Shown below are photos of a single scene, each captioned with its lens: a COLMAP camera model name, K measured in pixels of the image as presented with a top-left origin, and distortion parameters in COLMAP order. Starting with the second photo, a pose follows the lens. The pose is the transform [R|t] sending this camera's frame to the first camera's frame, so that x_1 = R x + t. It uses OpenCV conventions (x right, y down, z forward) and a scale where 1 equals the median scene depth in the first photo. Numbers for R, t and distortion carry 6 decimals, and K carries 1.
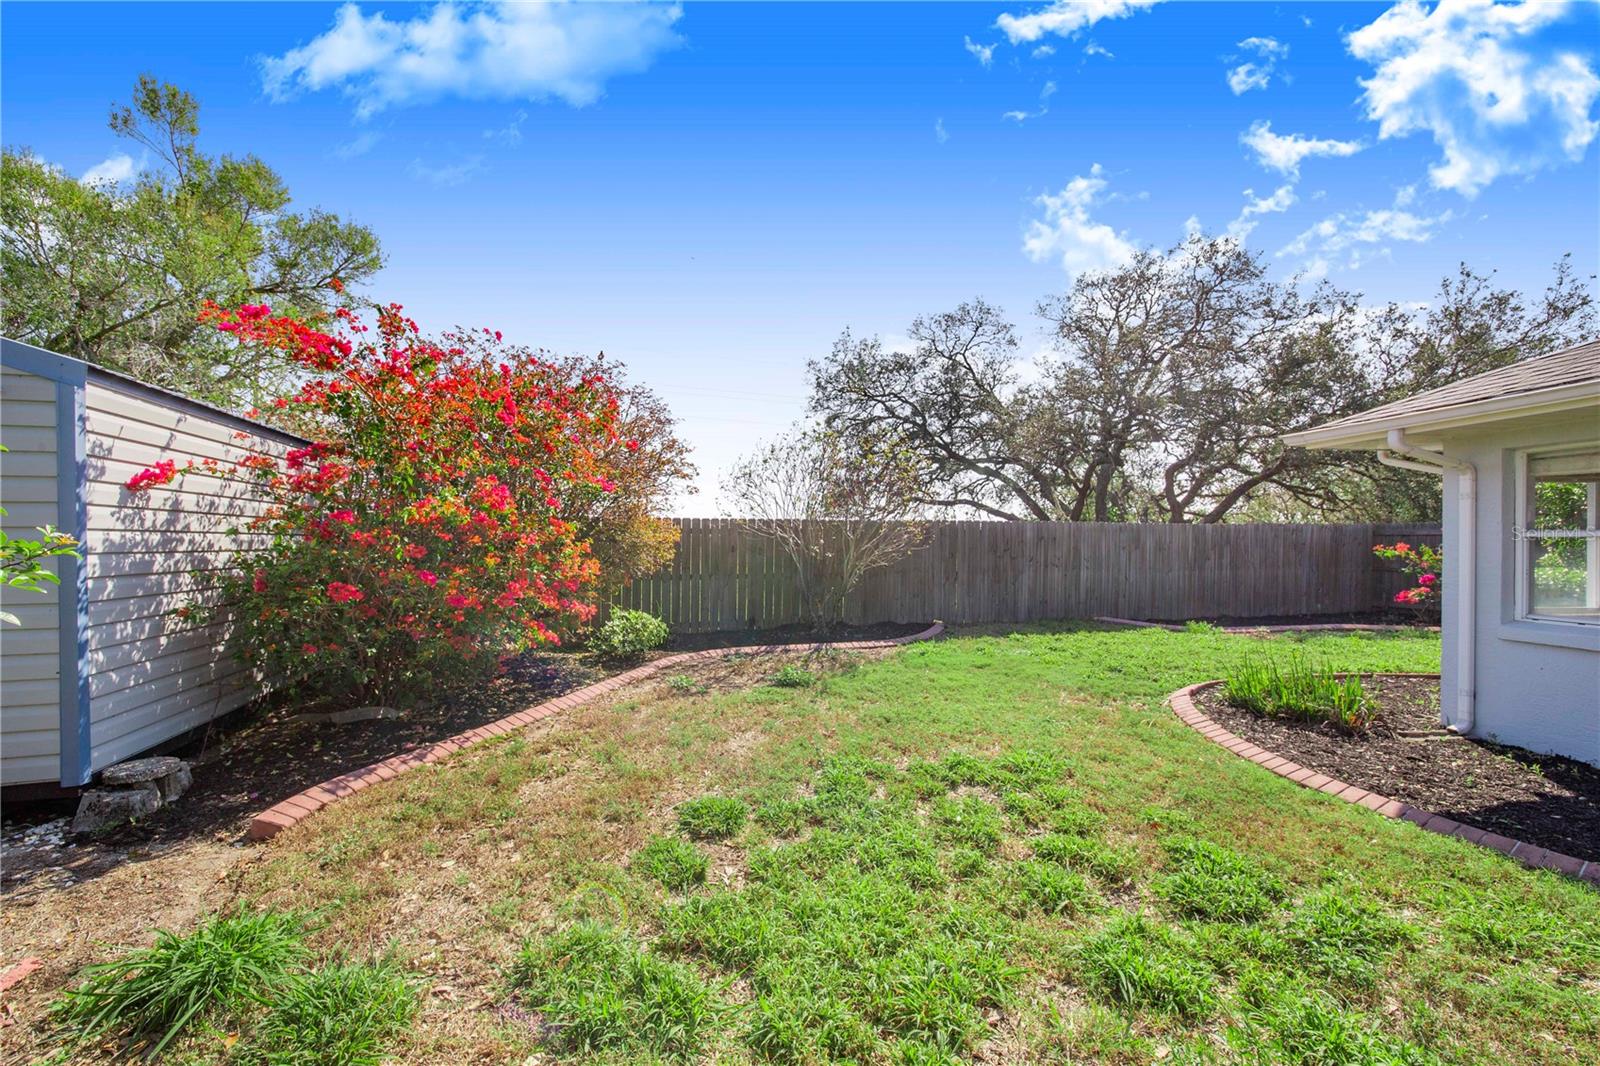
lens RADIAL K [[620.4, 0, 809.9], [0, 620.4, 536.8], [0, 0, 1]] dist [0.009763, -0.007236]
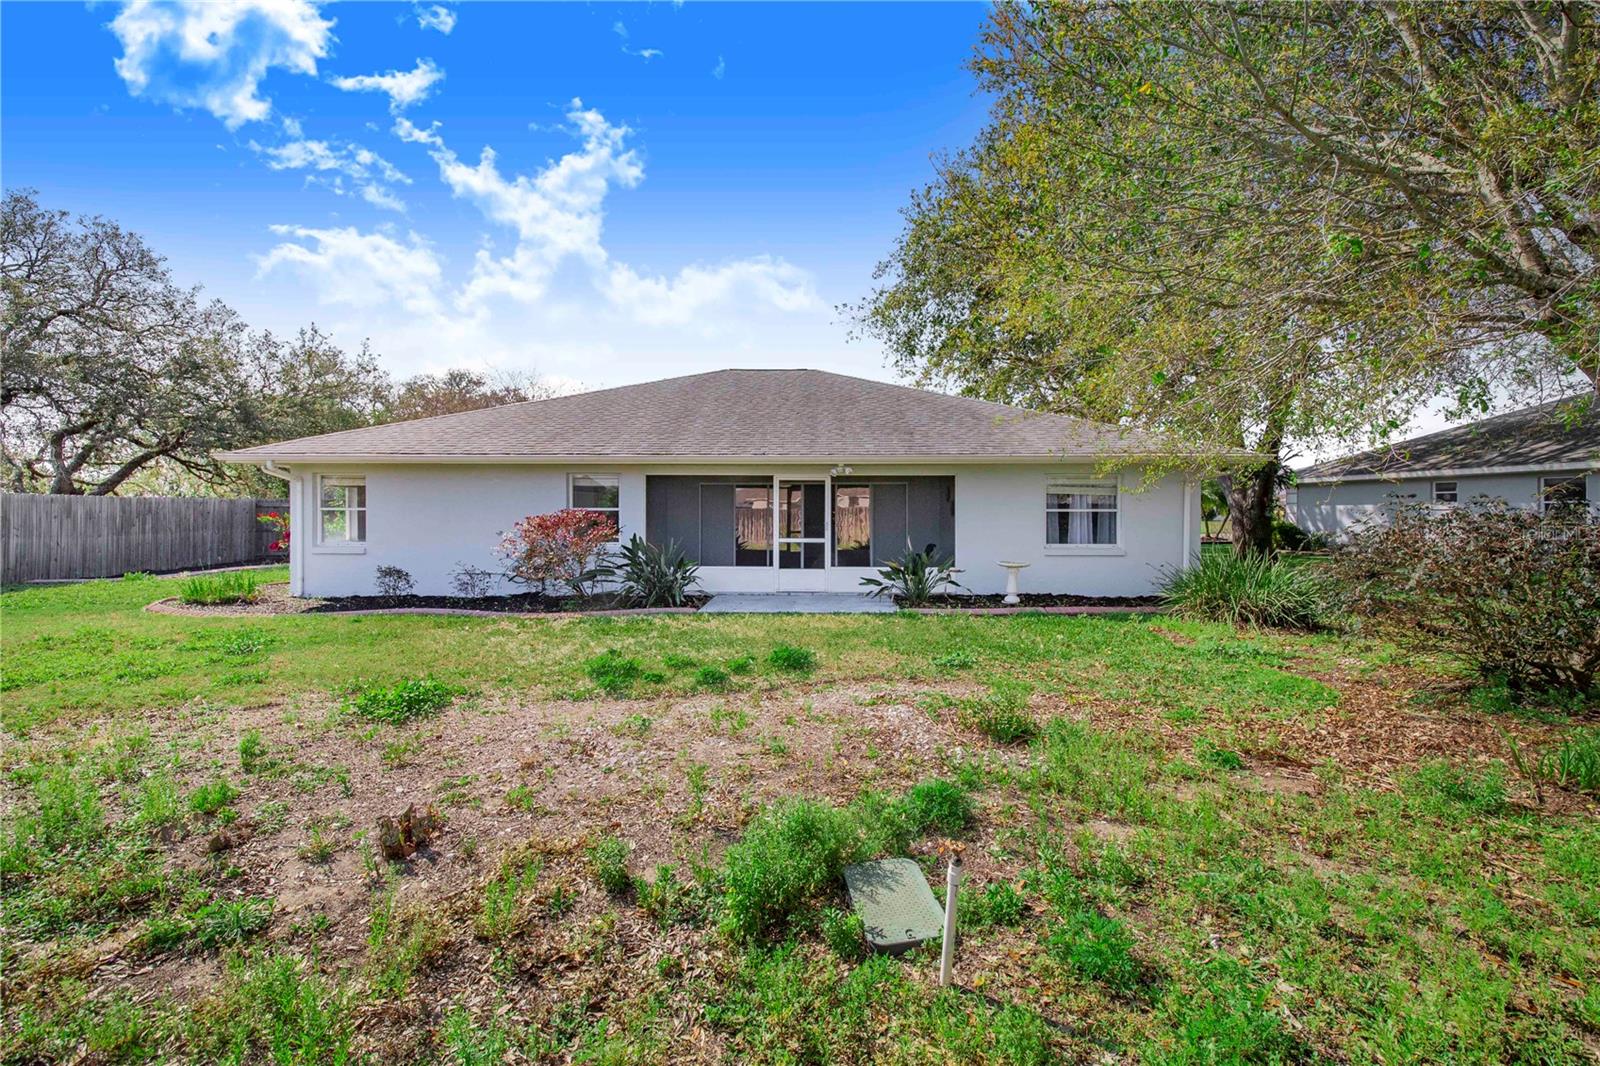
lens RADIAL K [[643.5, 0, 800.0], [0, 643.5, 533.0], [0, 0, 1]] dist [-0.029727, -0.000087]
pose [[0.117203, -0.028316, 0.992704, -0.281813], [-0.012935, 0.999465, 0.030036, -0.001770], [-0.993024, -0.016361, 0.116774, -0.300438]]
